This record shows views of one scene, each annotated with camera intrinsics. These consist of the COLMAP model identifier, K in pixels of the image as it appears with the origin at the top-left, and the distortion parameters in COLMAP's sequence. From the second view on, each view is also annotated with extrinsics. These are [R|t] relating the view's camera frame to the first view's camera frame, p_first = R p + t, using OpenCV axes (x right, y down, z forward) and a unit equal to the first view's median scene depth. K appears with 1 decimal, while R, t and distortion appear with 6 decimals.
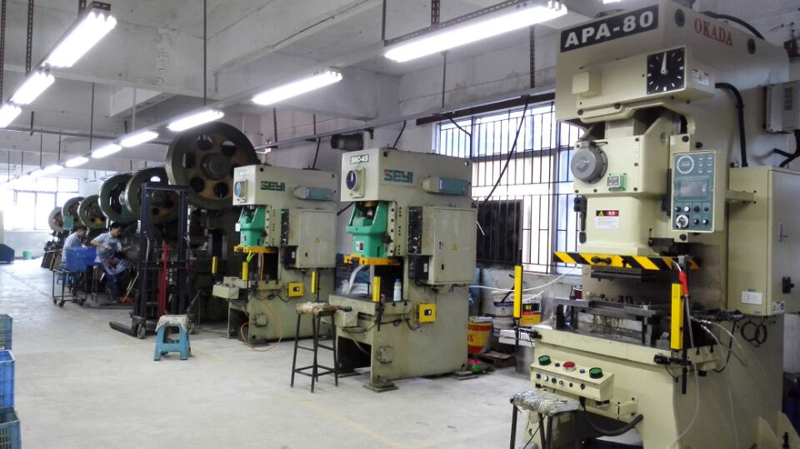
lens RADIAL K [[653.4, 0, 399.1], [0, 653.4, 225.2], [0, 0, 1]] dist [0.040910, -0.046539]
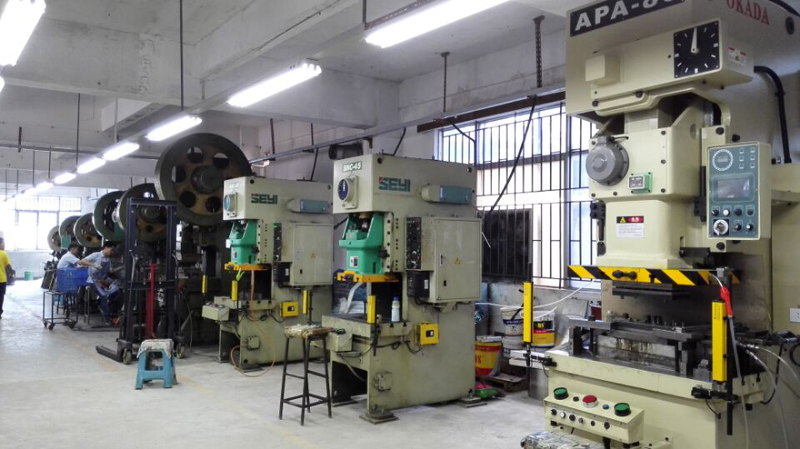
lens RADIAL K [[653.4, 0, 398.3], [0, 653.4, 224.4], [0, 0, 1]] dist [0.040910, -0.046539]
pose [[0.999702, -0.017879, -0.016614, 0.018374], [0.017506, 0.999598, -0.022290, 0.001238], [0.017006, 0.021993, 0.999613, 0.087117]]
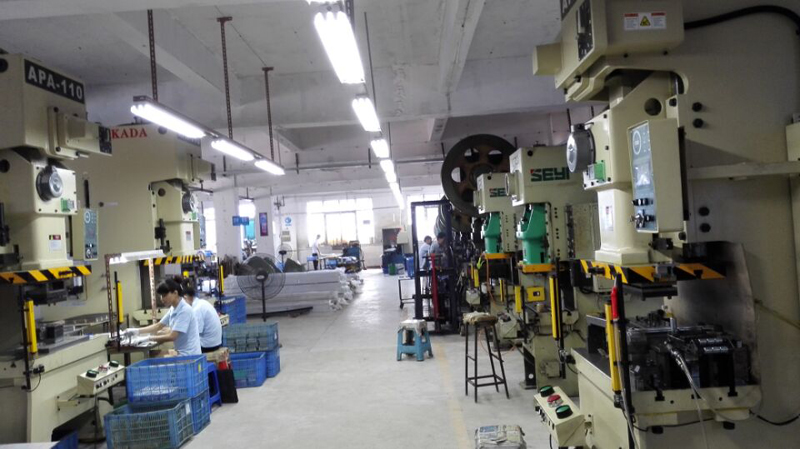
lens RADIAL K [[653.4, 0, 402.3], [0, 653.4, 224.2], [0, 0, 1]] dist [0.040910, -0.046539]
pose [[0.783429, -0.084505, -0.615709, 0.396698], [0.091089, 0.995627, -0.020746, -0.005021], [0.614769, -0.039831, 0.787701, 0.142552]]
